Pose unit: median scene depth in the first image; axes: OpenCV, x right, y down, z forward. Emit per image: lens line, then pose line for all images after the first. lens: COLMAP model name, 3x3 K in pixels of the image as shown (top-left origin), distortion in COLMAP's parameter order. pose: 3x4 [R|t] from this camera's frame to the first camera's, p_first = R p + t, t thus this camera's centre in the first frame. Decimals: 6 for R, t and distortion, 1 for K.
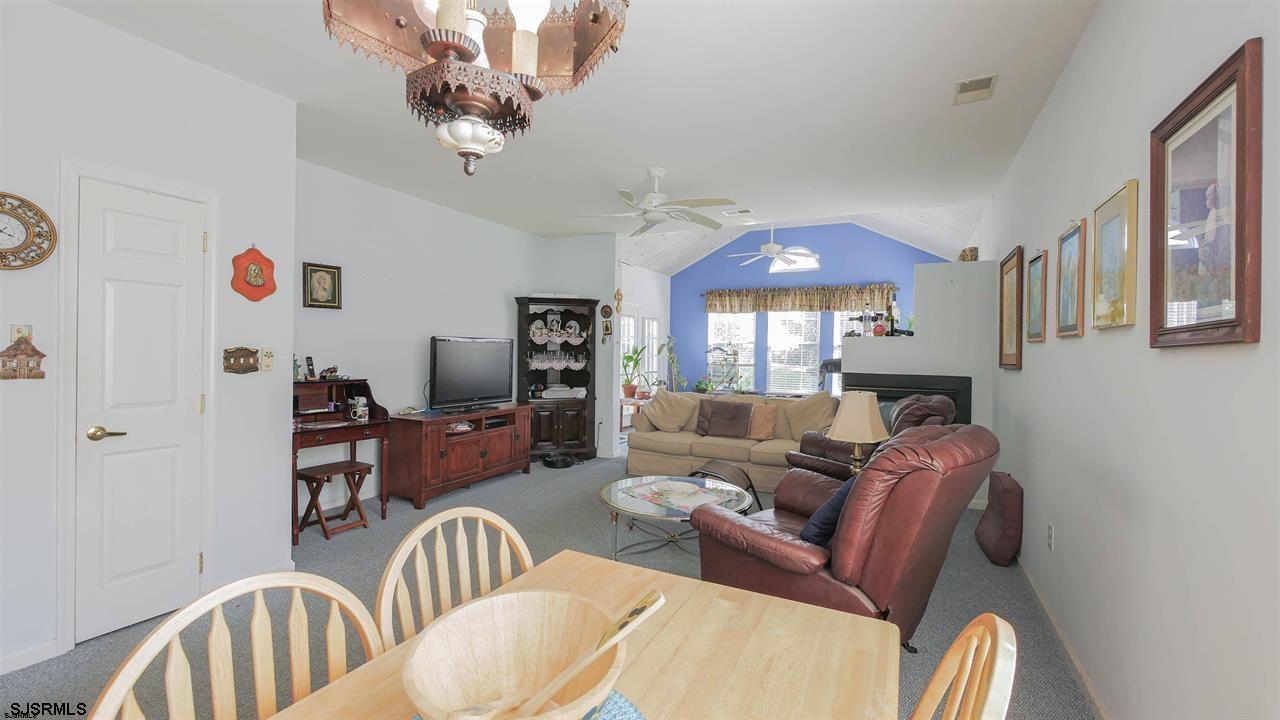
lens RADIAL K [[527.3, 0, 634.7], [0, 527.3, 354.0], [0, 0, 1]] dist [-0.010033, 0.000103]
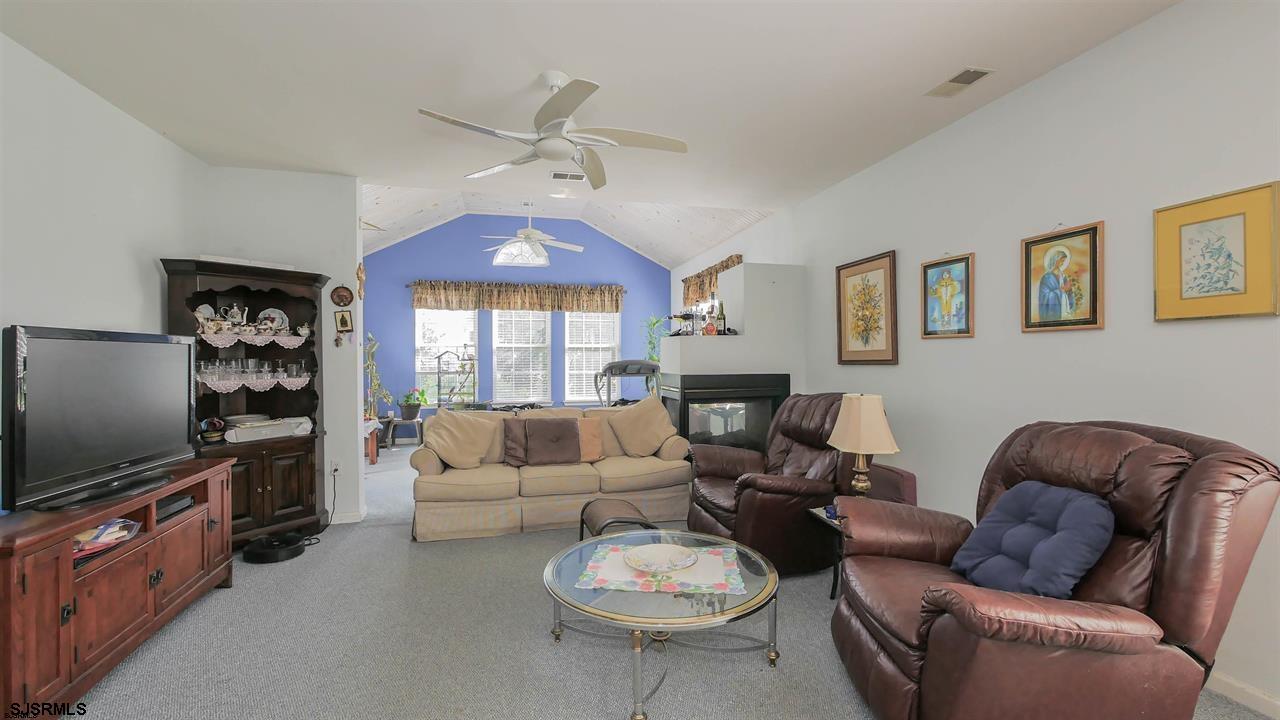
lens RADIAL K [[529.2, 0, 637.2], [0, 529.2, 357.8], [0, 0, 1]] dist [-0.006964, 0.000067]
pose [[0.757538, -0.019994, 0.652485, -0.202182], [0.022043, 0.999744, 0.005043, -0.000555], [-0.652419, 0.010563, 0.757785, 0.277416]]
